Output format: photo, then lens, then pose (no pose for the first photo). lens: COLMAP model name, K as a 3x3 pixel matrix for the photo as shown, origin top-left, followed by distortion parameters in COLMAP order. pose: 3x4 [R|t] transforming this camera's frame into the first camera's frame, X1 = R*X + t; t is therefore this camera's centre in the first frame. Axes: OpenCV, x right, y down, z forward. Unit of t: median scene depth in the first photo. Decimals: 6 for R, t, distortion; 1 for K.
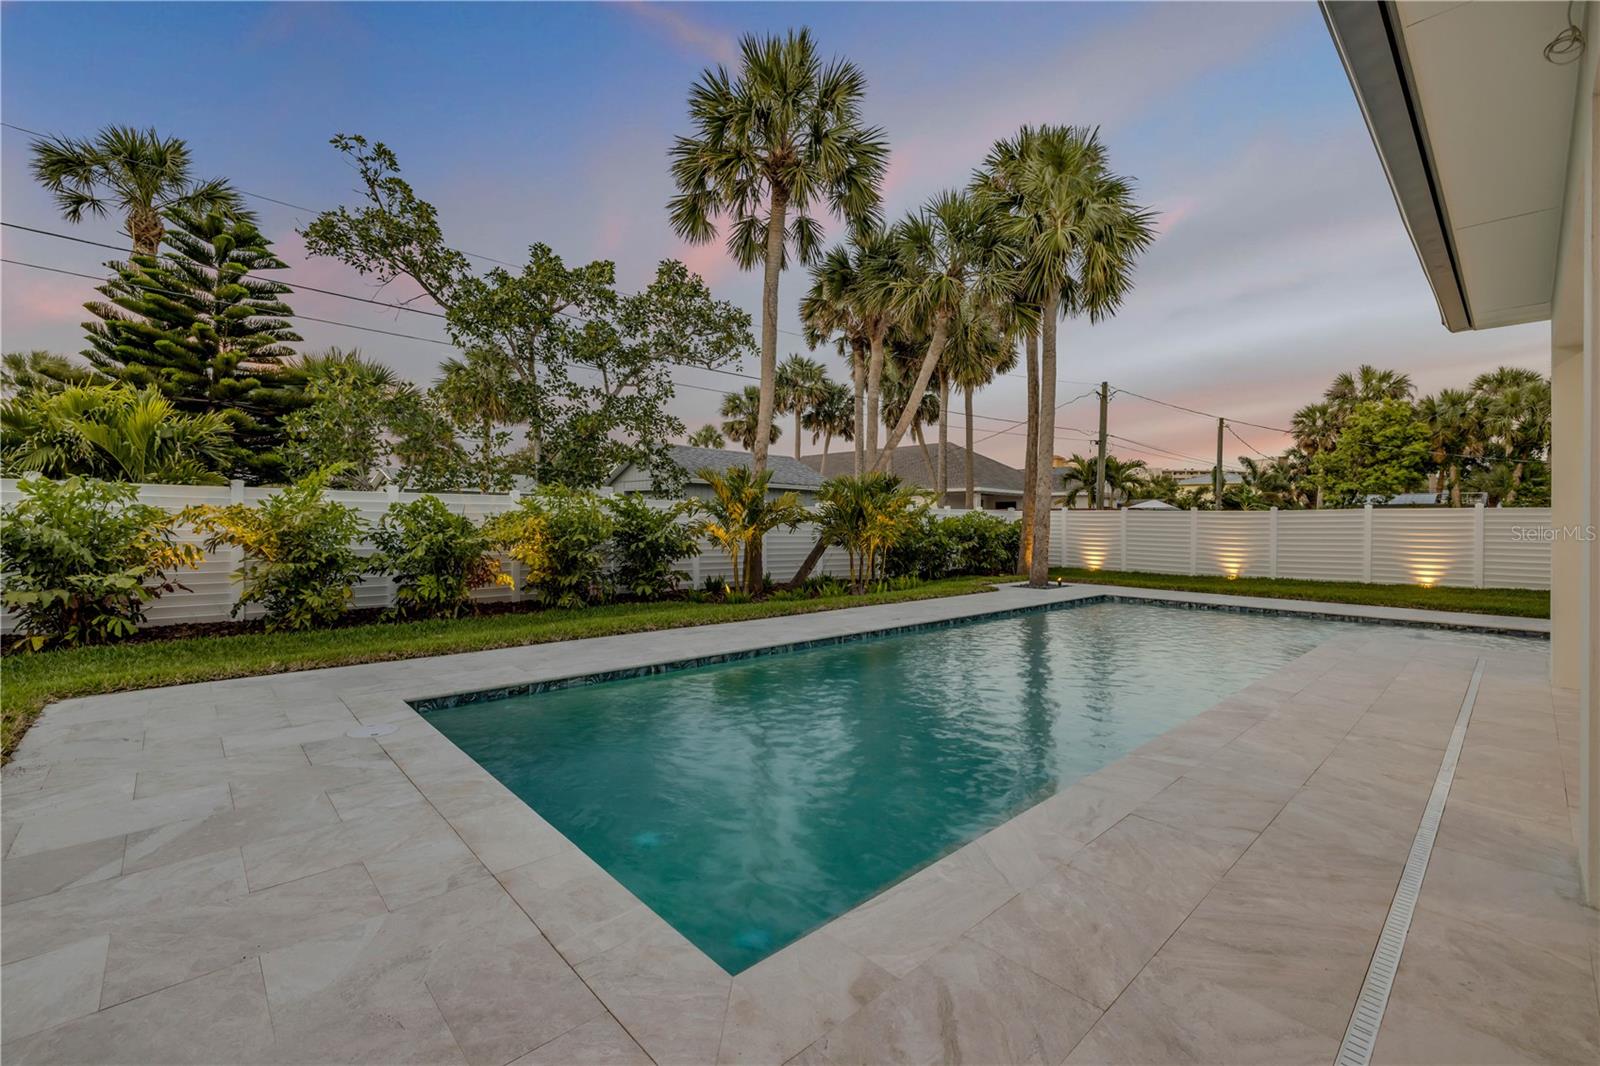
lens RADIAL K [[679.3, 0, 796.6], [0, 679.3, 525.1], [0, 0, 1]] dist [0.001422, -0.000115]
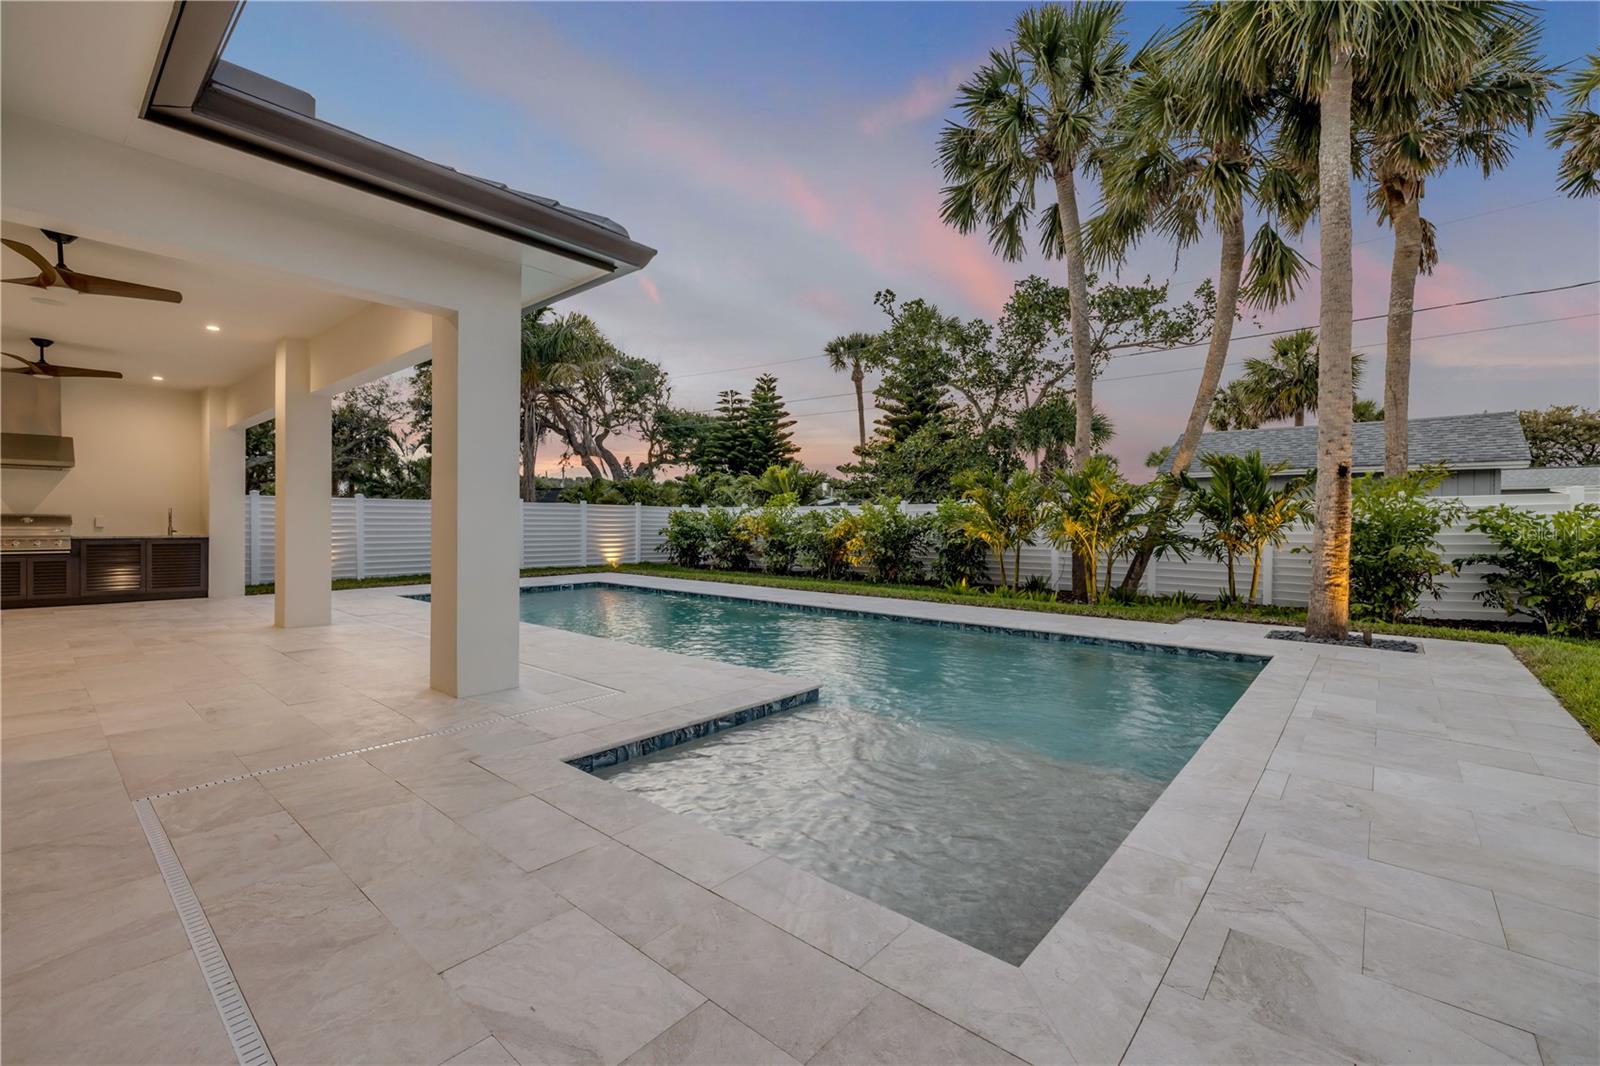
lens RADIAL K [[677.8, 0, 796.0], [0, 677.8, 528.0], [0, 0, 1]] dist [-0.003918, -0.000163]
pose [[0.107871, 0.002345, -0.994162, 0.525704], [-0.009125, 0.999957, 0.001369, 0.005591], [0.994123, 0.008924, 0.107887, 0.341286]]
